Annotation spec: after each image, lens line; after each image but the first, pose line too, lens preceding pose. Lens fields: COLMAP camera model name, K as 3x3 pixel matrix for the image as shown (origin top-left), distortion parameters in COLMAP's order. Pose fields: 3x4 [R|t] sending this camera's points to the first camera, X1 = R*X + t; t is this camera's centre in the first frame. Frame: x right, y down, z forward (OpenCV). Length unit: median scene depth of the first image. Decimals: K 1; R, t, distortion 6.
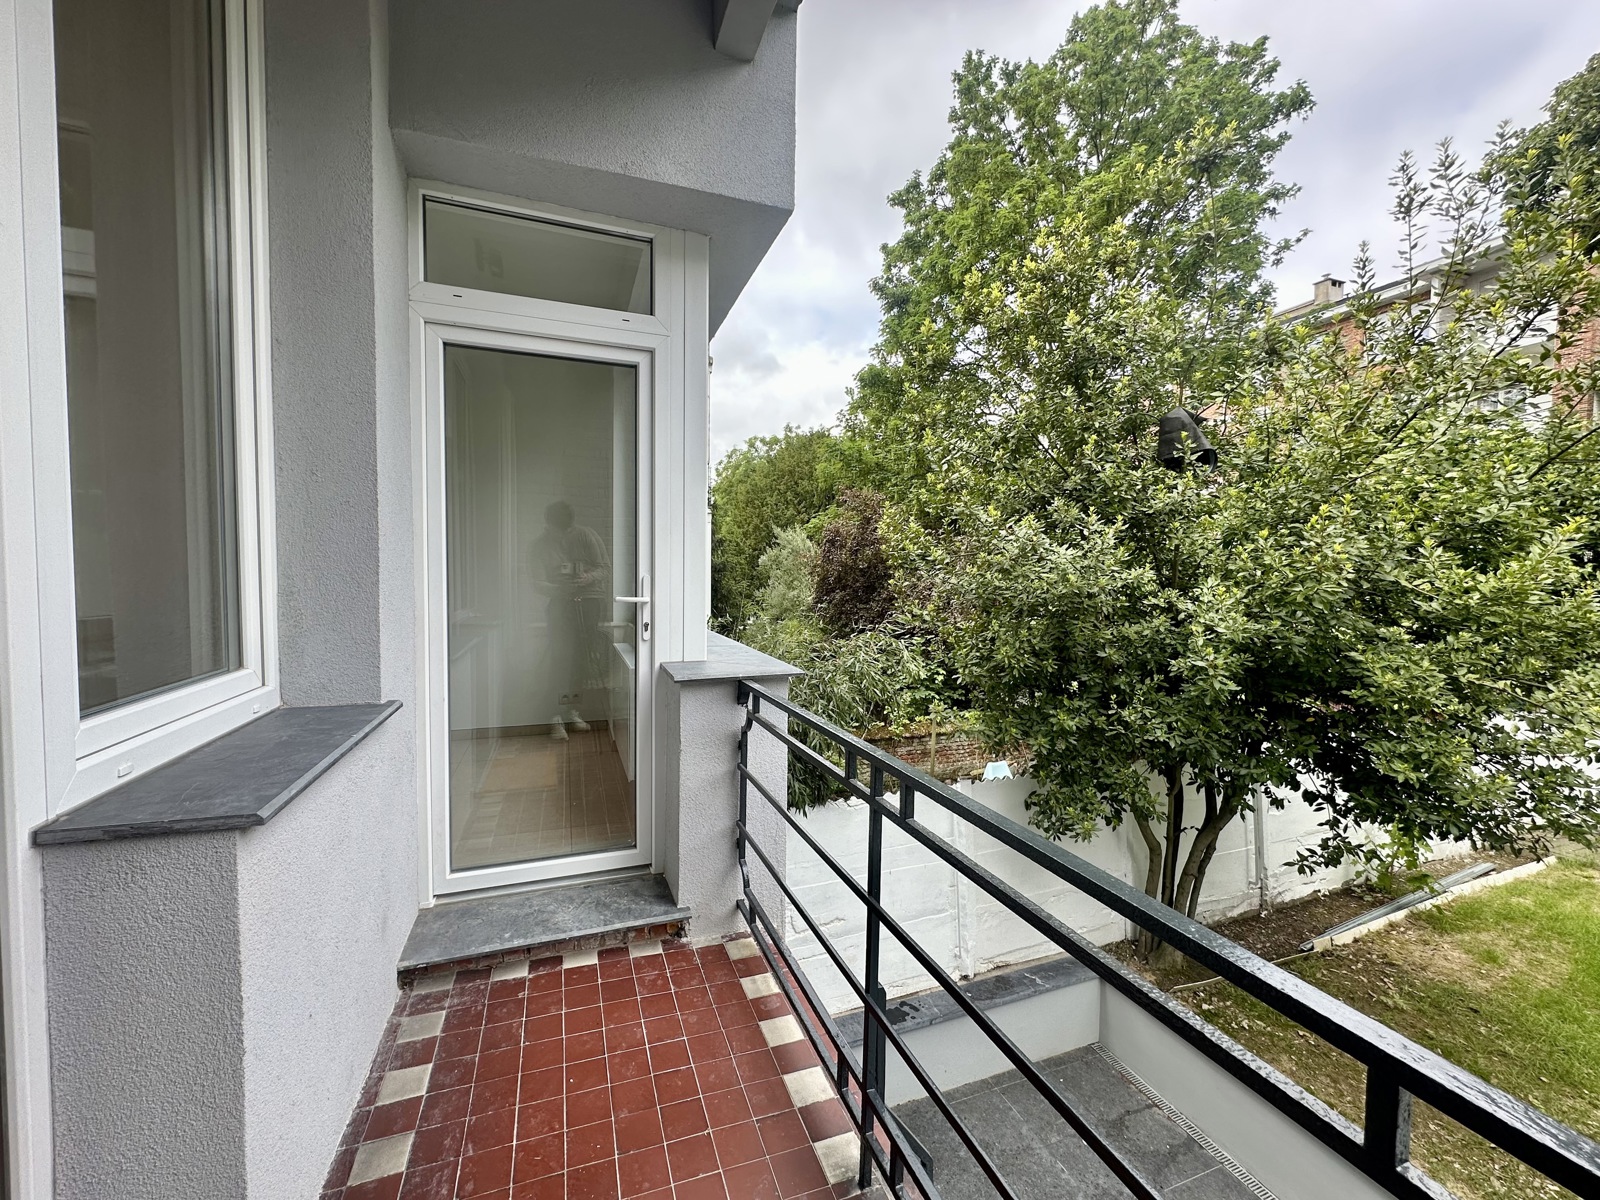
lens RADIAL K [[636.4, 0, 800.5], [0, 636.4, 601.2], [0, 0, 1]] dist [-0.002895, 0.000496]
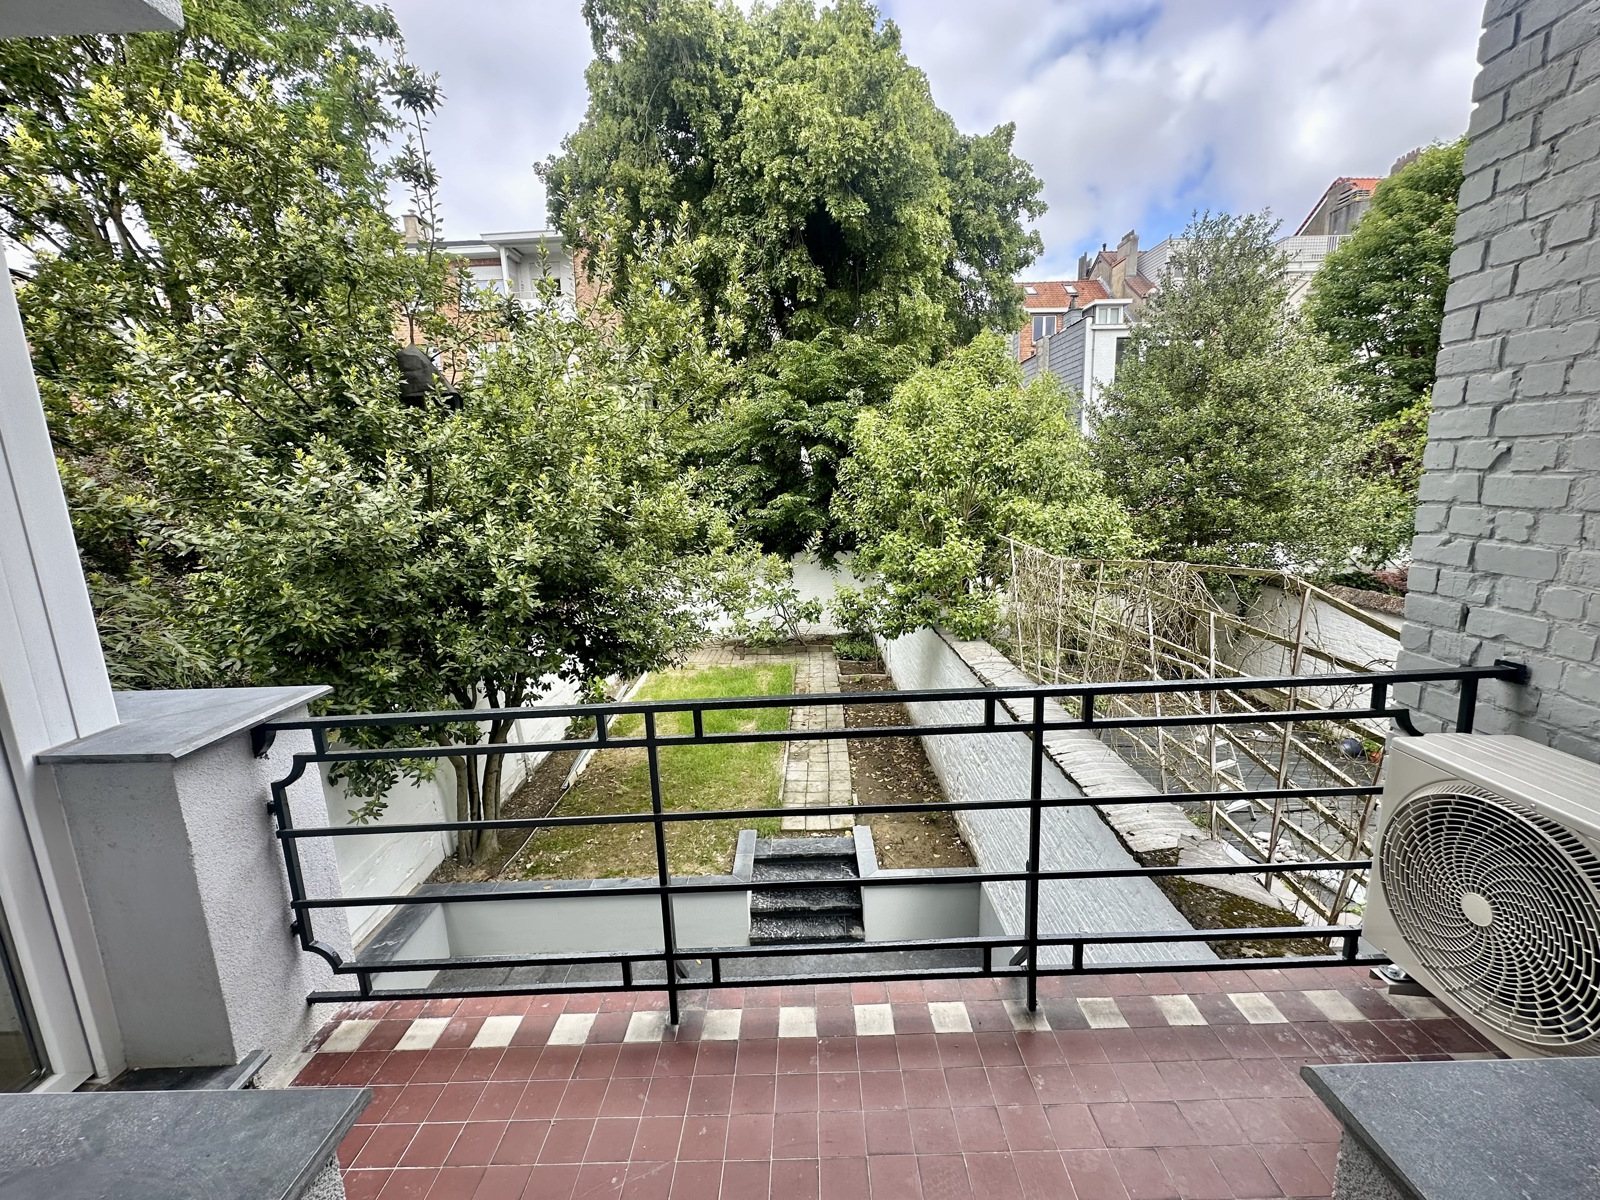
lens RADIAL K [[636.4, 0, 802.4], [0, 636.4, 602.9], [0, 0, 1]] dist [-0.002895, 0.000496]
pose [[0.351056, -0.199576, 0.914838, -0.198855], [0.084620, 0.979786, 0.181273, -0.034172], [-0.932523, 0.013776, 0.360848, 0.063373]]
